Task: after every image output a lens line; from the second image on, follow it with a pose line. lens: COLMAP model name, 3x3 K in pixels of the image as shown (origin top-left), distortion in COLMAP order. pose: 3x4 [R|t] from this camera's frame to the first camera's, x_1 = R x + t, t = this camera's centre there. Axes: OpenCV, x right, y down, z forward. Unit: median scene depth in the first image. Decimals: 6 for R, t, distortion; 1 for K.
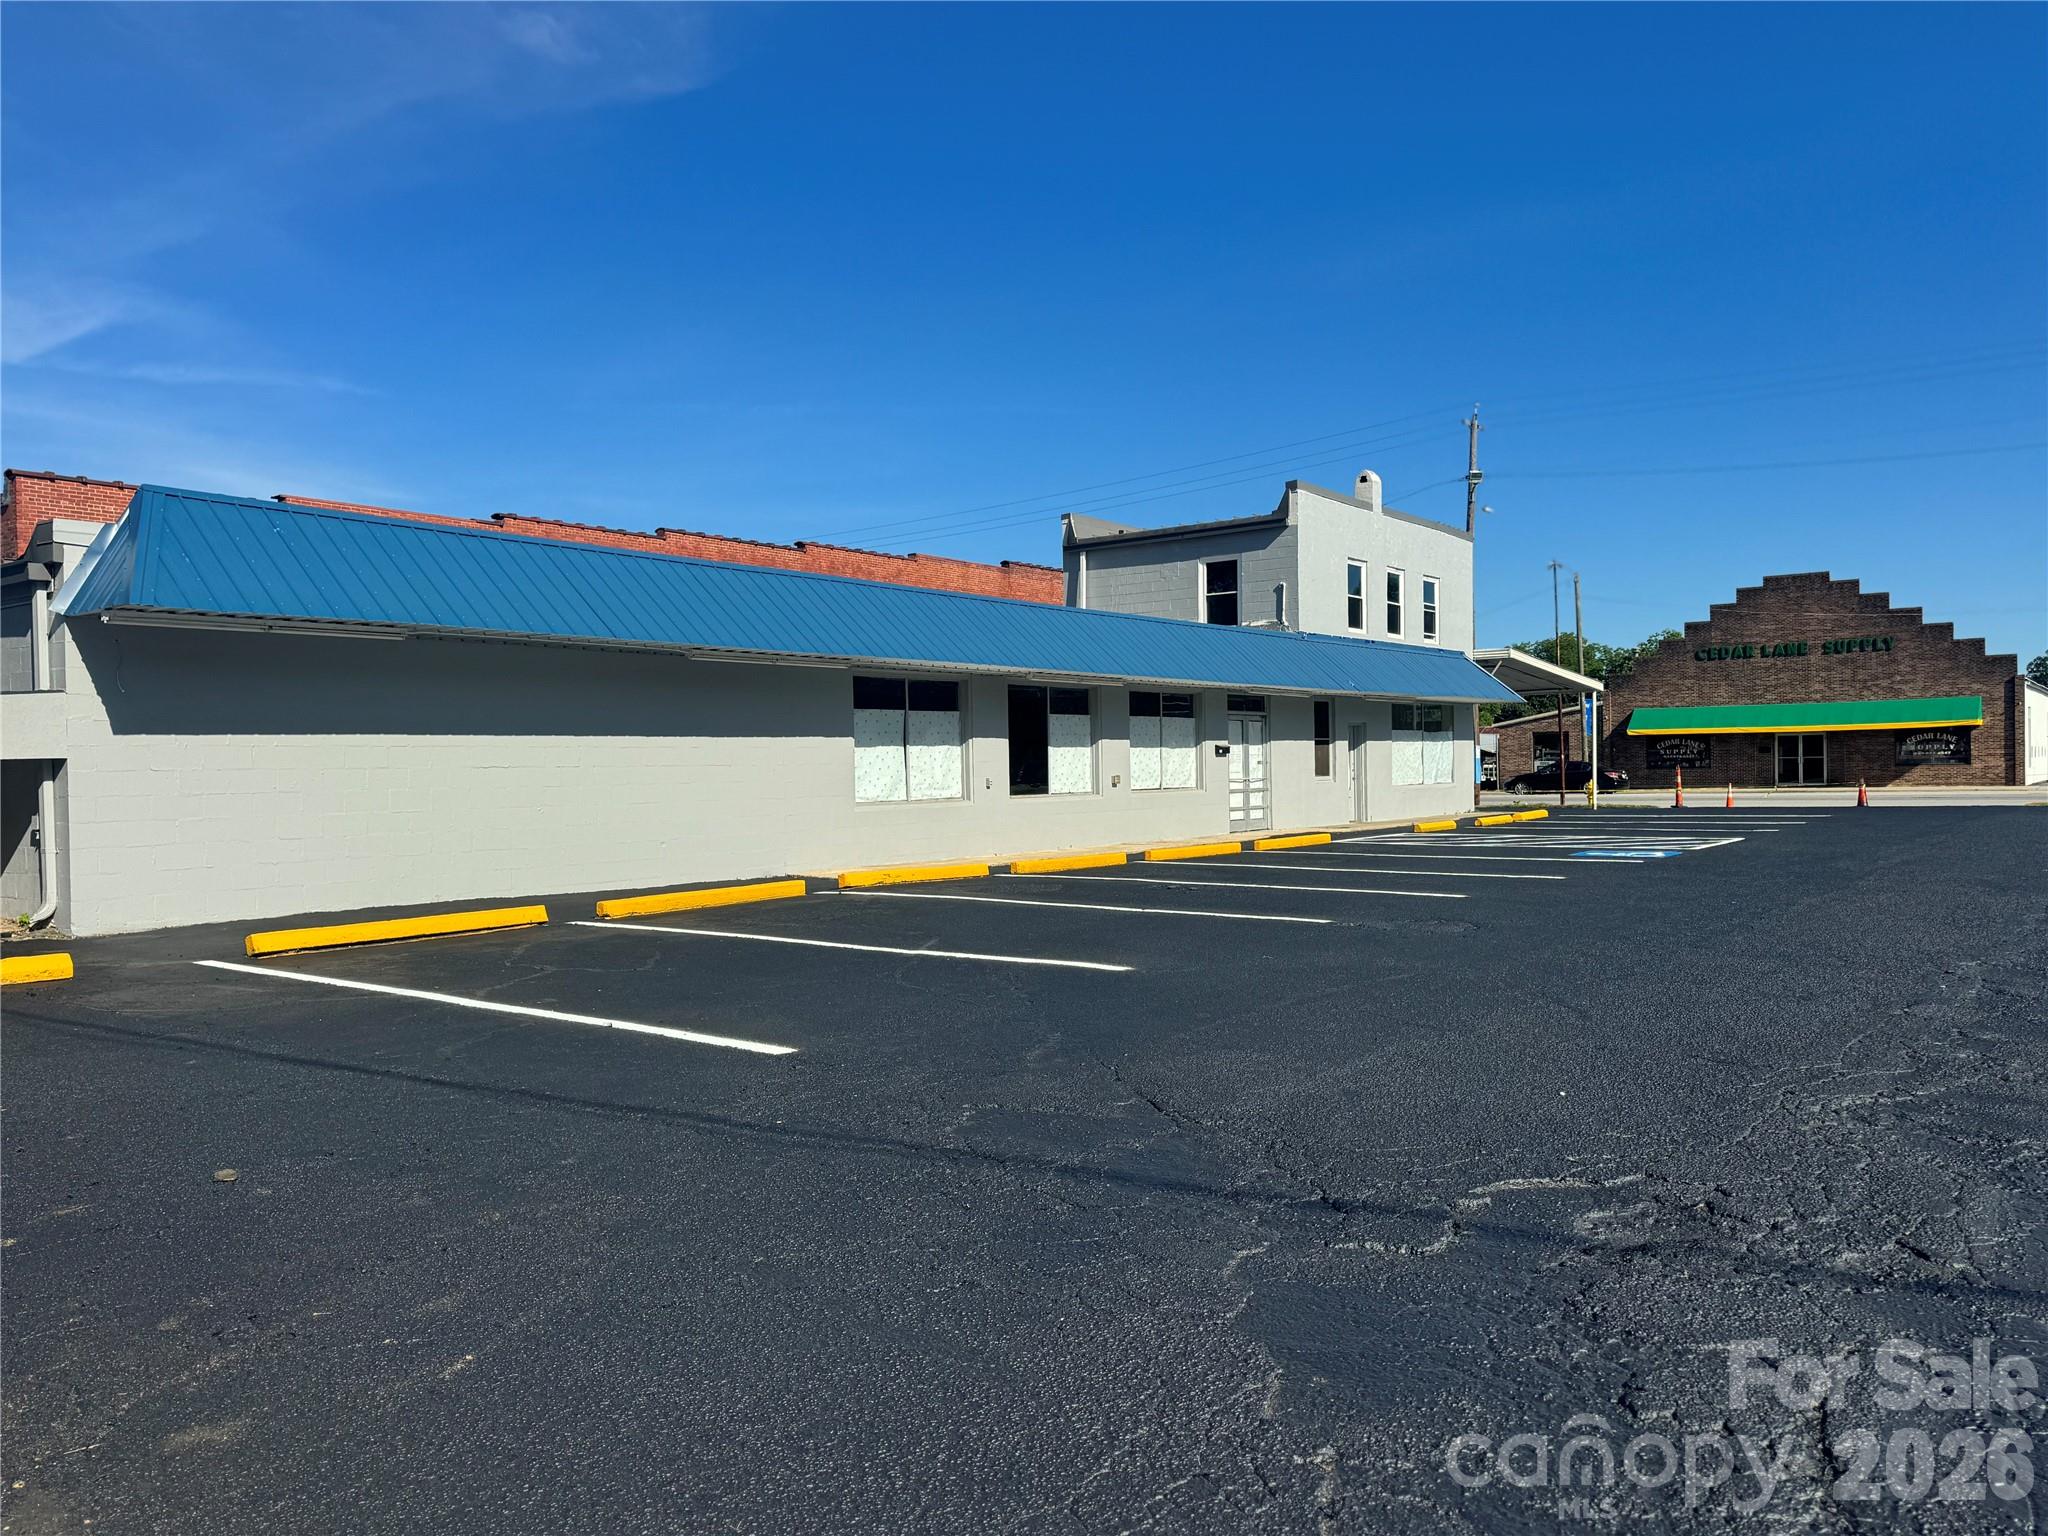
lens RADIAL K [[1458.1, 0, 1024.0], [0, 1458.1, 768.0], [0, 0, 1]] dist [0.234161, -0.001520]
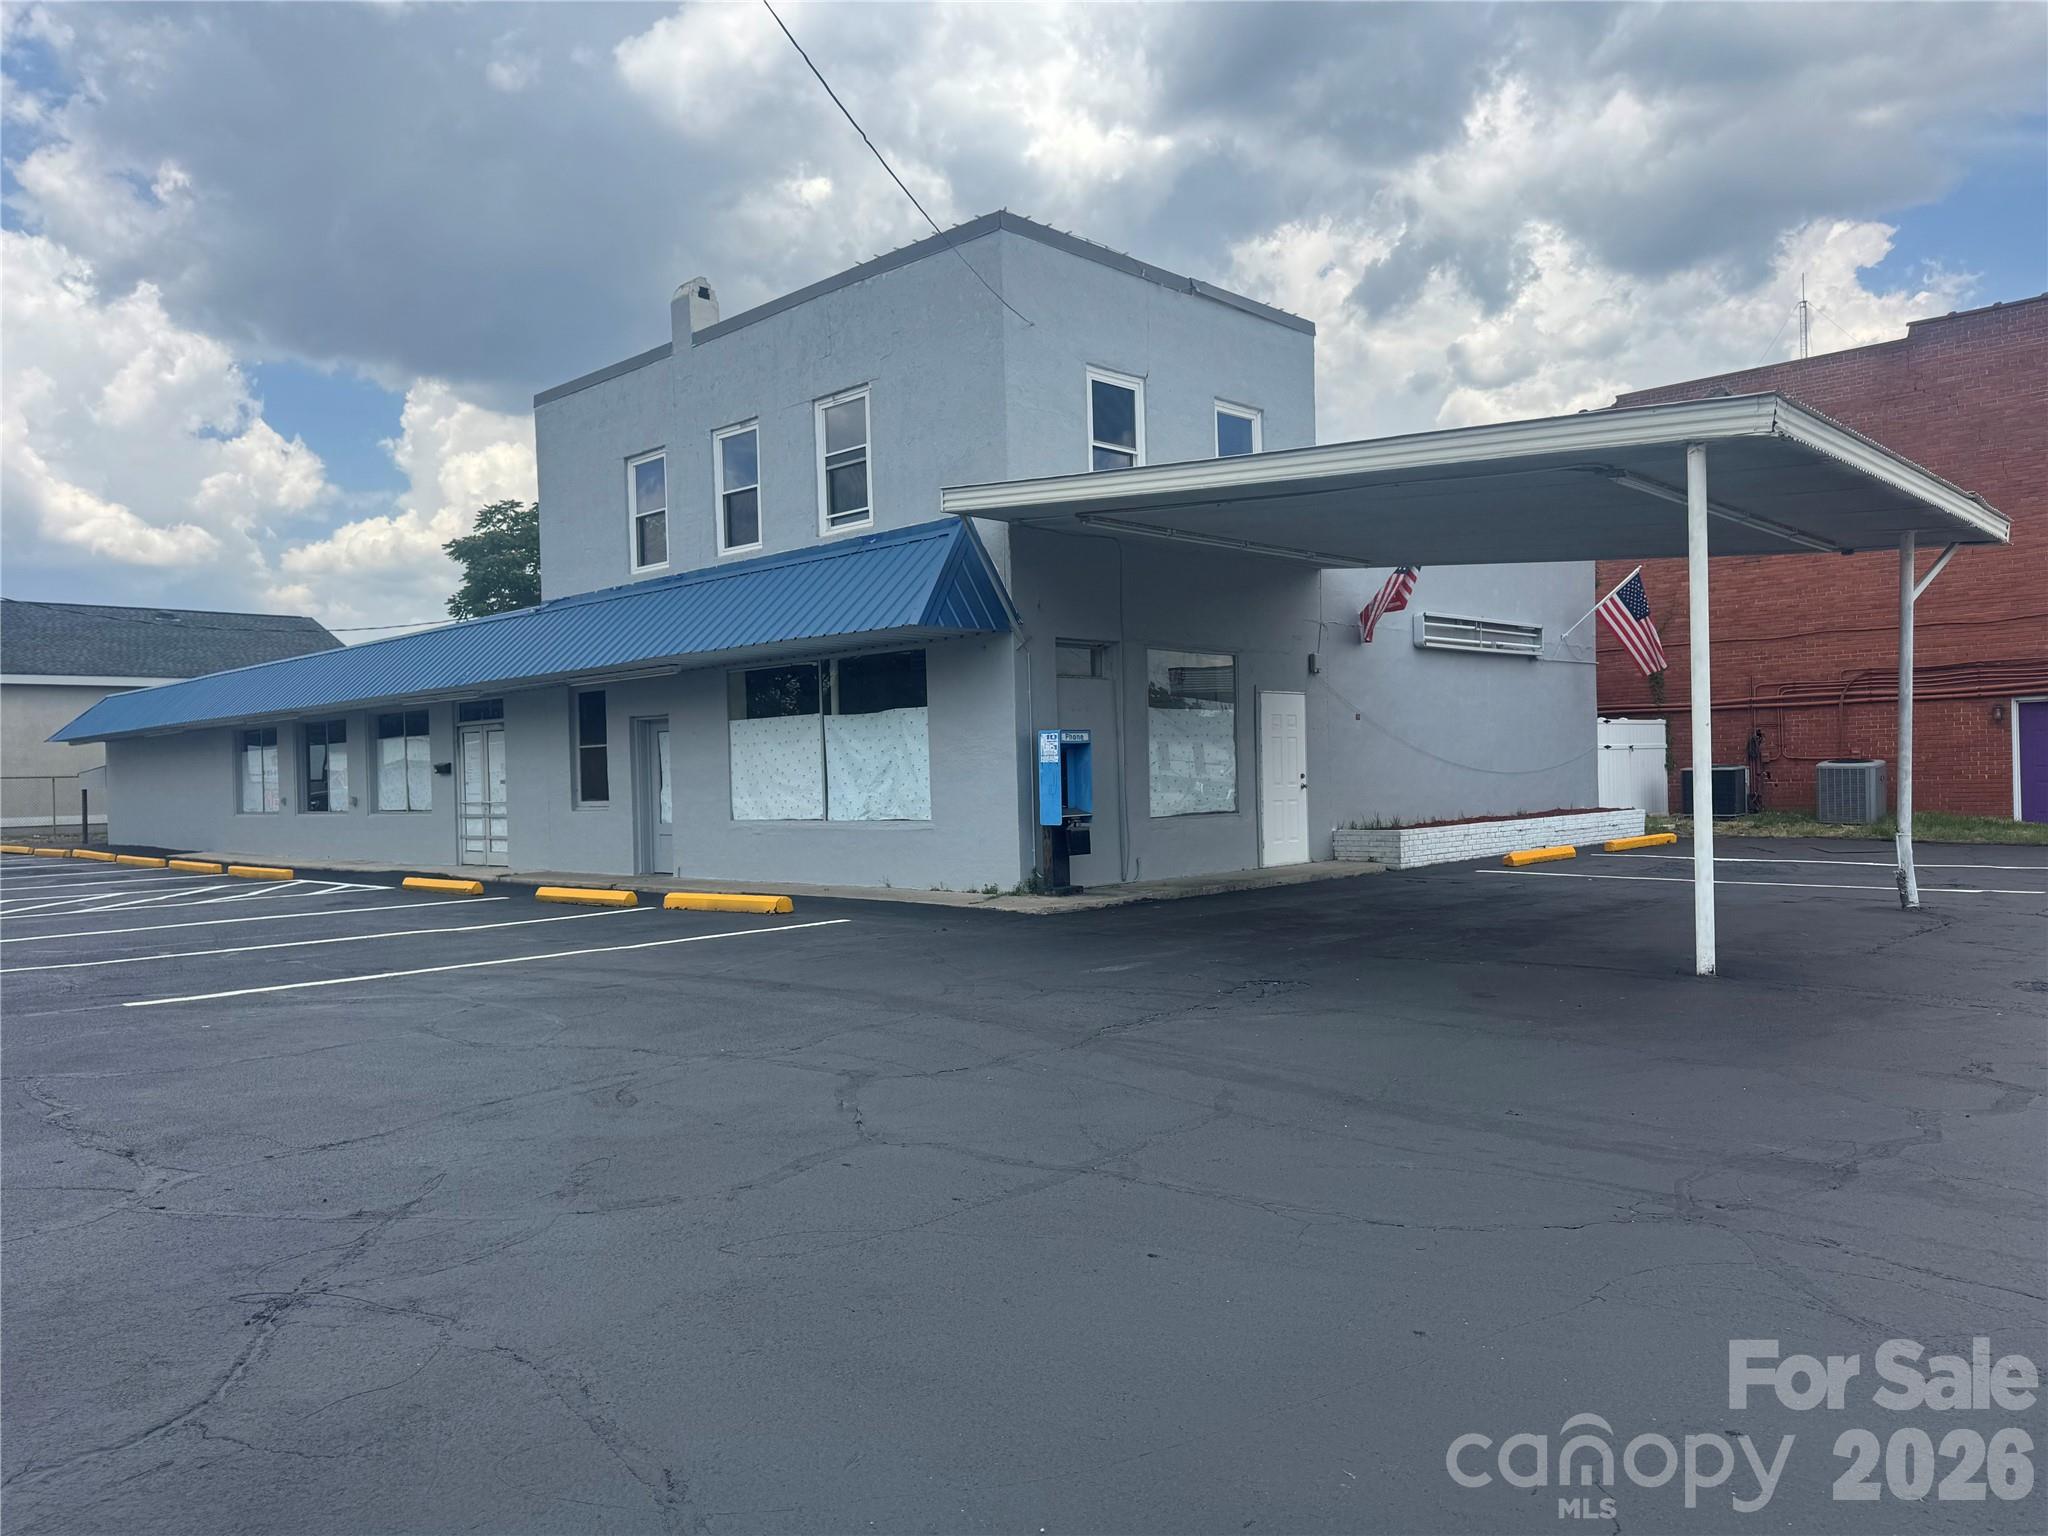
lens RADIAL K [[1426.7, 0, 942.6], [0, 1426.7, 761.8], [0, 0, 1]] dist [0.232253, 0.000289]
pose [[-0.161955, 0.010553, -0.986742, 0.901499], [0.023320, 0.999704, 0.006864, -0.014454], [0.986522, -0.021899, -0.162154, 1.366756]]
